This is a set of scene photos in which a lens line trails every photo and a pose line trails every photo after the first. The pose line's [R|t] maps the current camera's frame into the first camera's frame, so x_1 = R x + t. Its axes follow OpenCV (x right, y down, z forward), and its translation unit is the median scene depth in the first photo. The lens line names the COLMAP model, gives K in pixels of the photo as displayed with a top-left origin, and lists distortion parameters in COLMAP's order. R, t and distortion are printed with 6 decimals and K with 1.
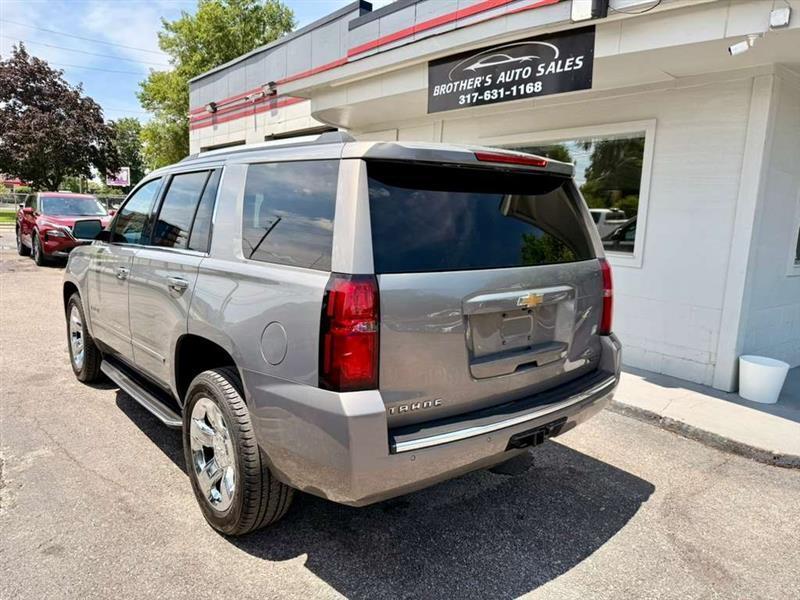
lens RADIAL K [[562.3, 0, 400.3], [0, 562.3, 303.4], [0, 0, 1]] dist [0.015718, -0.024205]
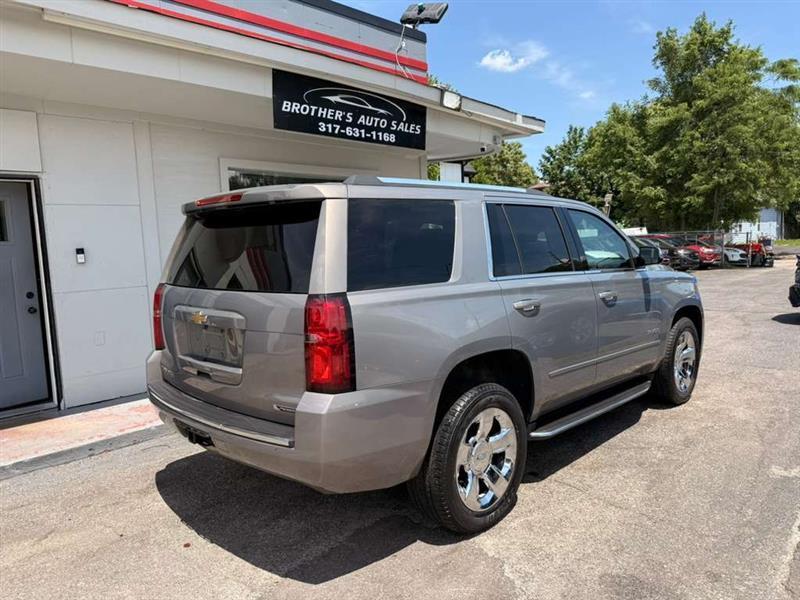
lens RADIAL K [[562.3, 0, 399.2], [0, 562.3, 304.7], [0, 0, 1]] dist [0.015718, -0.024205]
pose [[-0.108130, -0.140826, 0.984112, -1.068261], [0.191440, 0.968439, 0.159617, -0.226567], [-0.975530, 0.205657, -0.077758, 1.184897]]
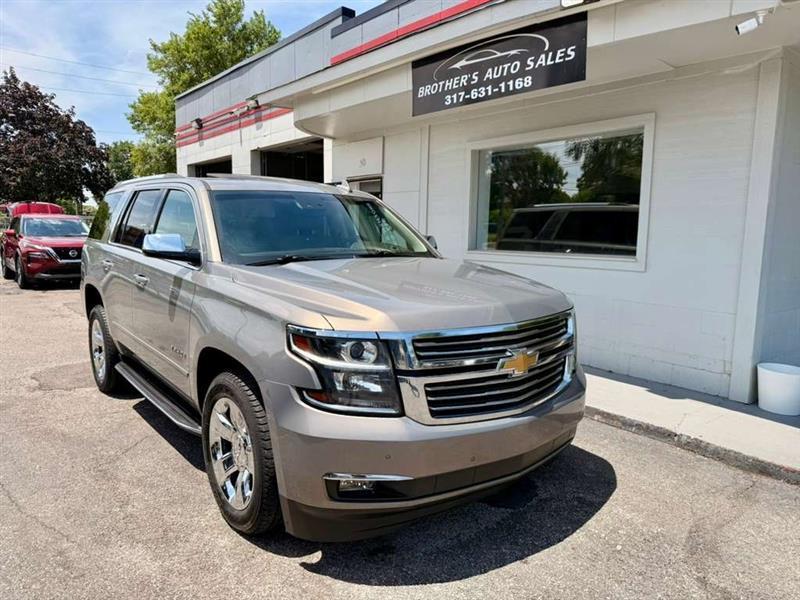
lens RADIAL K [[562.3, 0, 395.9], [0, 562.3, 301.8], [0, 0, 1]] dist [0.015718, -0.024205]
pose [[0.999621, -0.027485, -0.001679, 0.017126], [0.027427, 0.999234, -0.027921, 0.001505], [0.002445, 0.027864, 0.999609, 0.075159]]
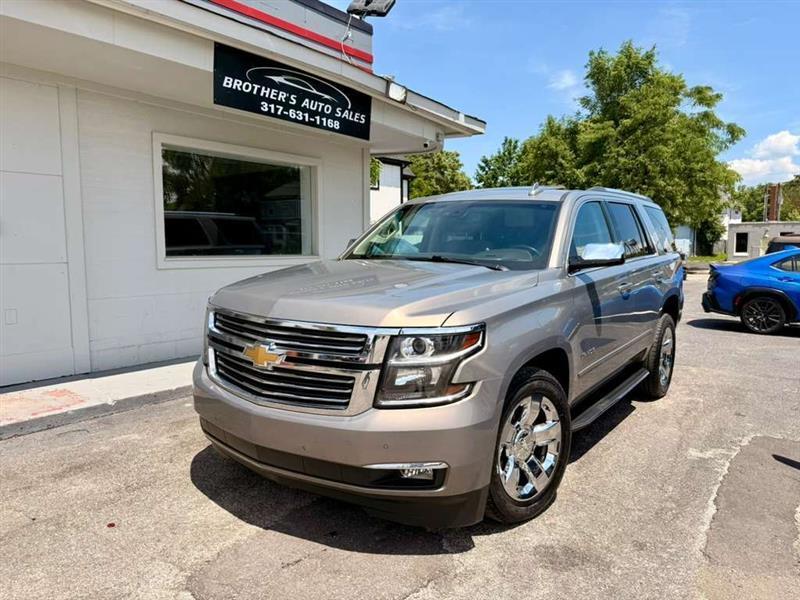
lens RADIAL K [[562.3, 0, 403.0], [0, 562.3, 306.4], [0, 0, 1]] dist [0.015718, -0.024205]
pose [[-0.224499, -0.144322, 0.963728, -1.064287], [0.140166, 0.973905, 0.178498, -0.200321], [-0.964341, 0.175155, -0.198412, 1.200817]]
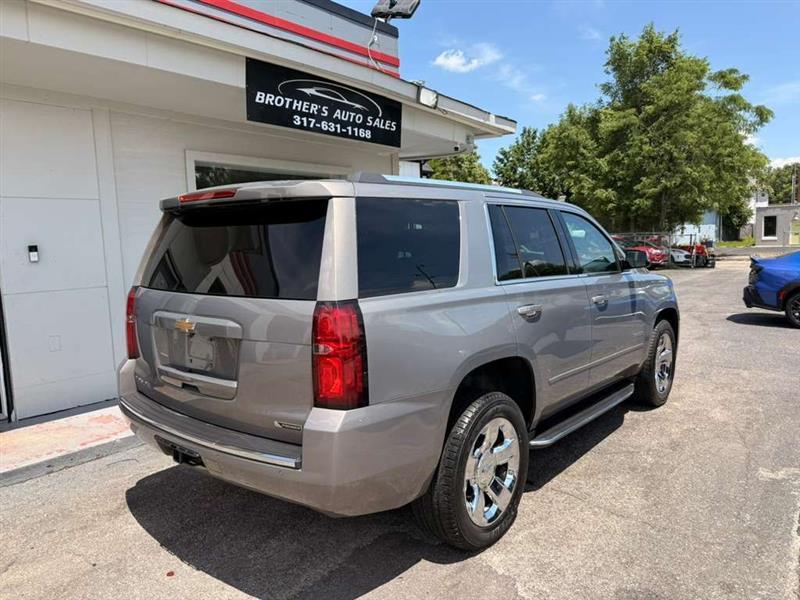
lens RADIAL K [[562.3, 0, 402.4], [0, 562.3, 305.7], [0, 0, 1]] dist [0.015718, -0.024205]
pose [[-0.193164, -0.146558, 0.970159, -1.027320], [0.175463, 0.967682, 0.181120, -0.237696], [-0.965350, 0.205213, -0.161206, 1.227437]]
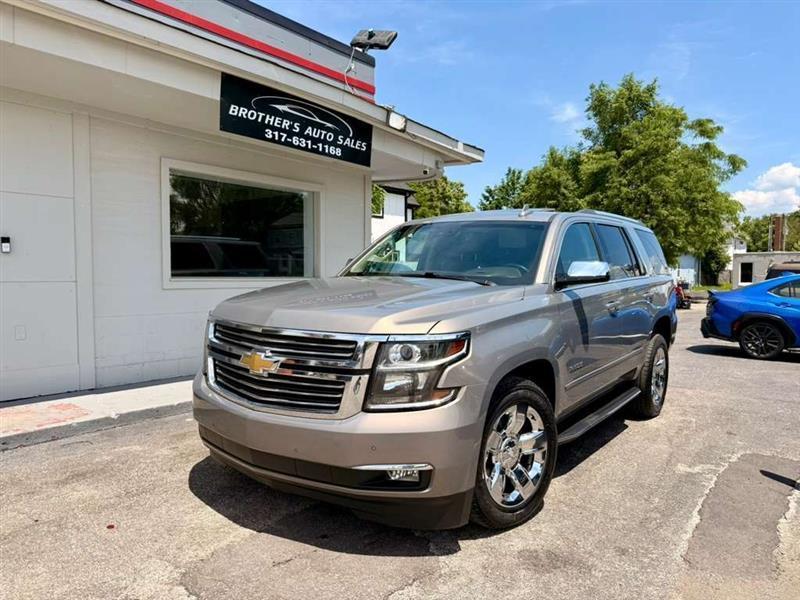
lens RADIAL K [[562.3, 0, 401.4], [0, 562.3, 310.6], [0, 0, 1]] dist [0.015718, -0.024205]
pose [[-0.212589, -0.103215, 0.971675, -1.095264], [0.136422, 0.981531, 0.134109, -0.185208], [-0.967572, 0.161068, -0.194582, 1.194688]]
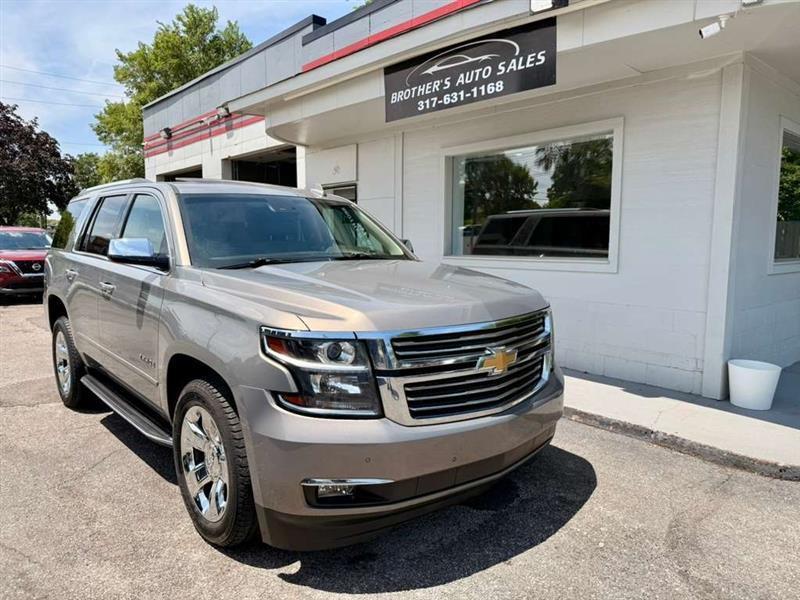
lens RADIAL K [[562.3, 0, 402.8], [0, 562.3, 303.0], [0, 0, 1]] dist [0.015718, -0.024205]
pose [[0.997522, -0.045597, 0.053587, 0.015939], [0.047895, 0.997952, -0.042409, 0.010538], [-0.051543, 0.044870, 0.997662, 0.084119]]
